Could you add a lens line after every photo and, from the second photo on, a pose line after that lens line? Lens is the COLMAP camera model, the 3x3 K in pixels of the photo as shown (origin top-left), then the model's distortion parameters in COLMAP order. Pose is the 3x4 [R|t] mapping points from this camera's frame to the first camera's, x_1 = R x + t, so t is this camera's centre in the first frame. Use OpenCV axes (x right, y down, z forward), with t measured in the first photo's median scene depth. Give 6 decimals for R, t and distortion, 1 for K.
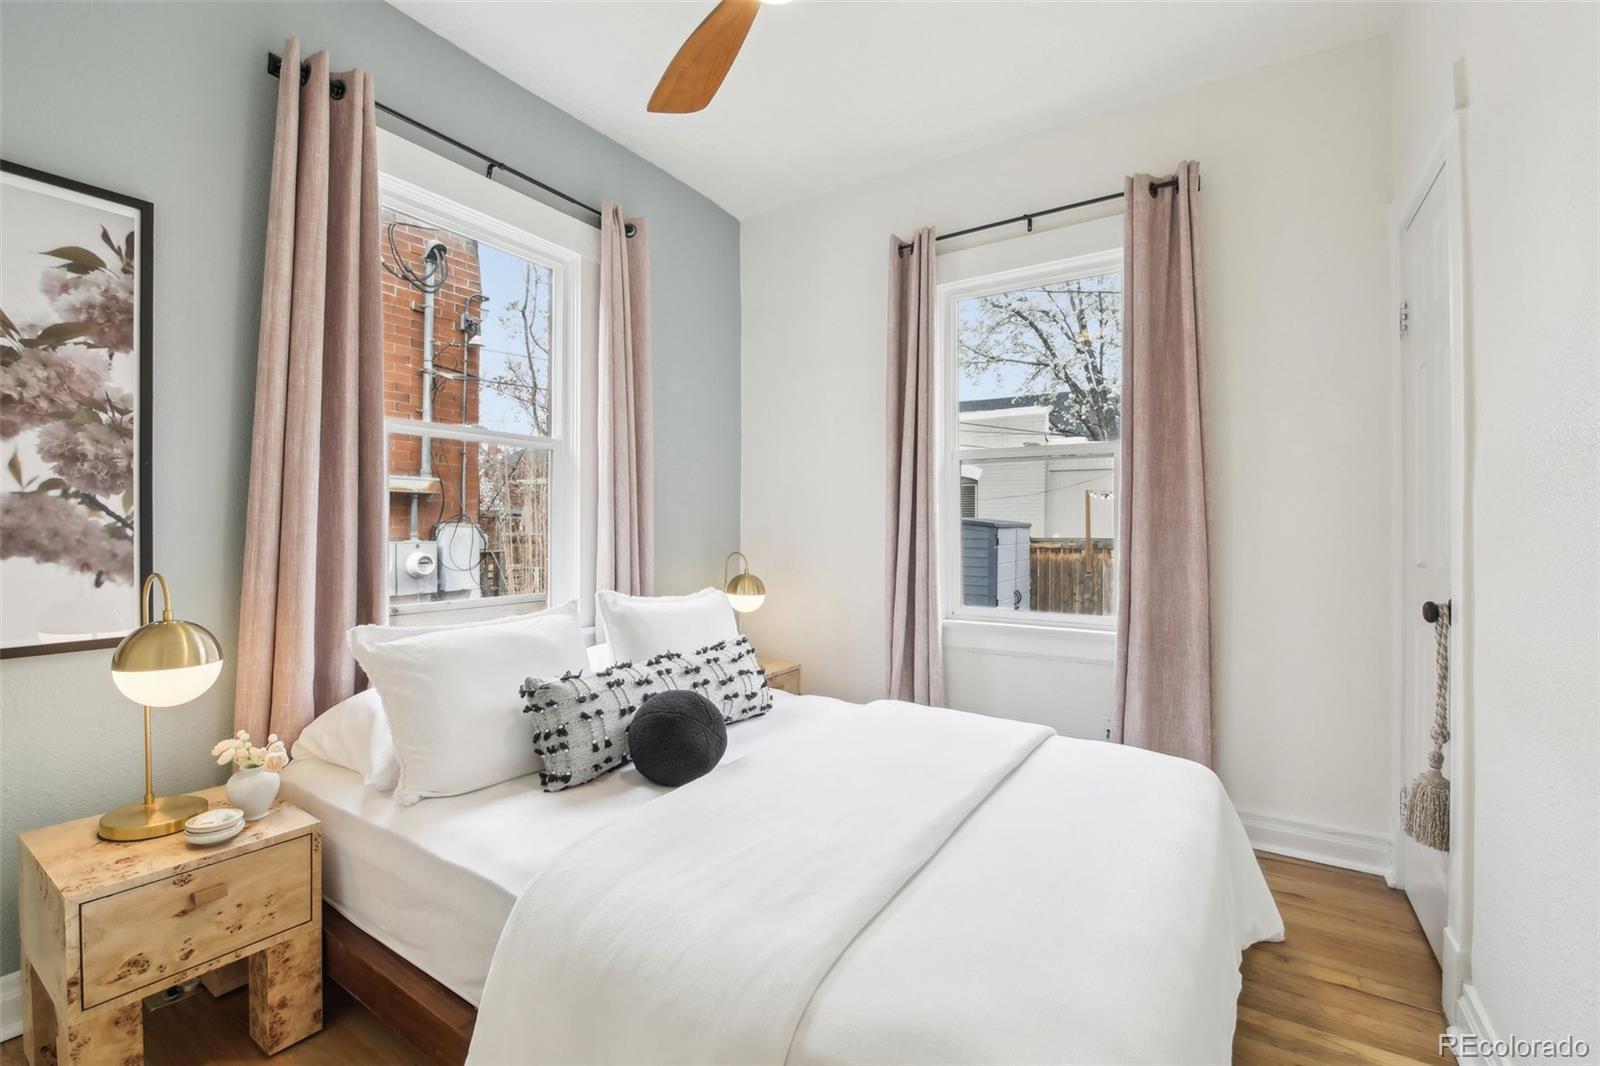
lens RADIAL K [[695.1, 0, 802.4], [0, 695.1, 510.0], [0, 0, 1]] dist [-0.004783, -0.000274]
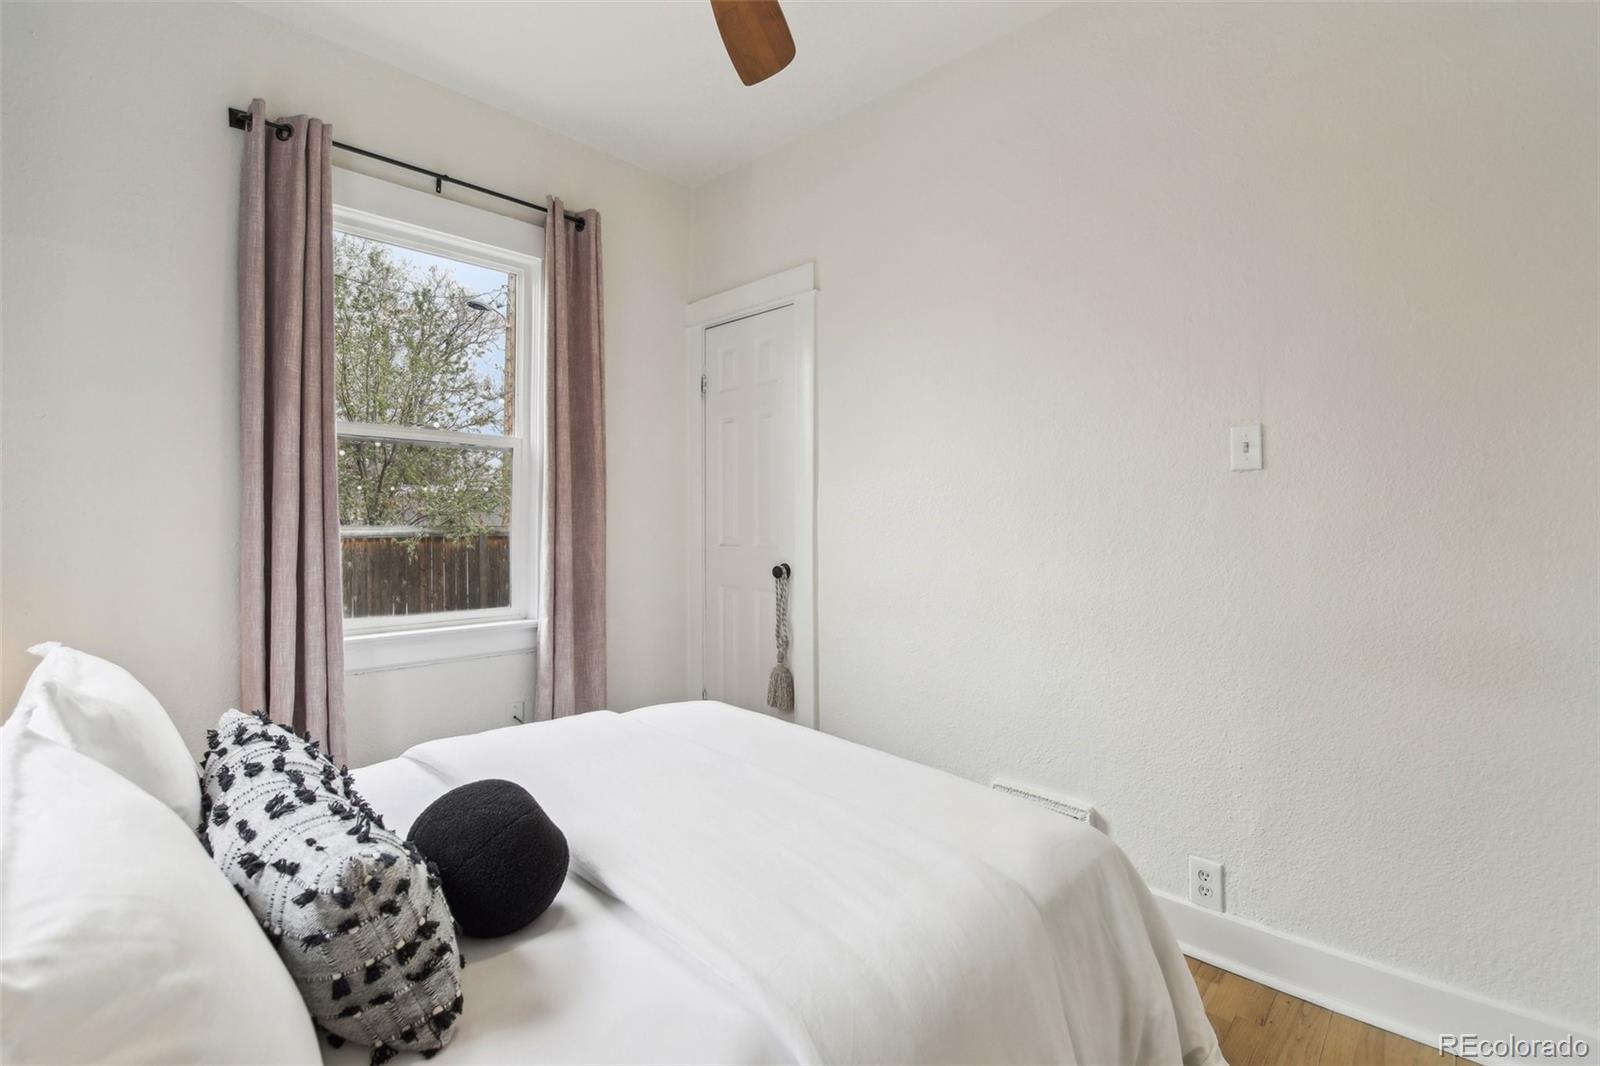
lens RADIAL K [[688.1, 0, 788.1], [0, 688.1, 523.7], [0, 0, 1]] dist [0.002142, -0.009858]
pose [[0.245024, -0.011108, 0.969453, -0.480184], [-0.030608, 0.999347, 0.019186, -0.004667], [-0.969034, -0.034374, 0.244524, 0.367596]]
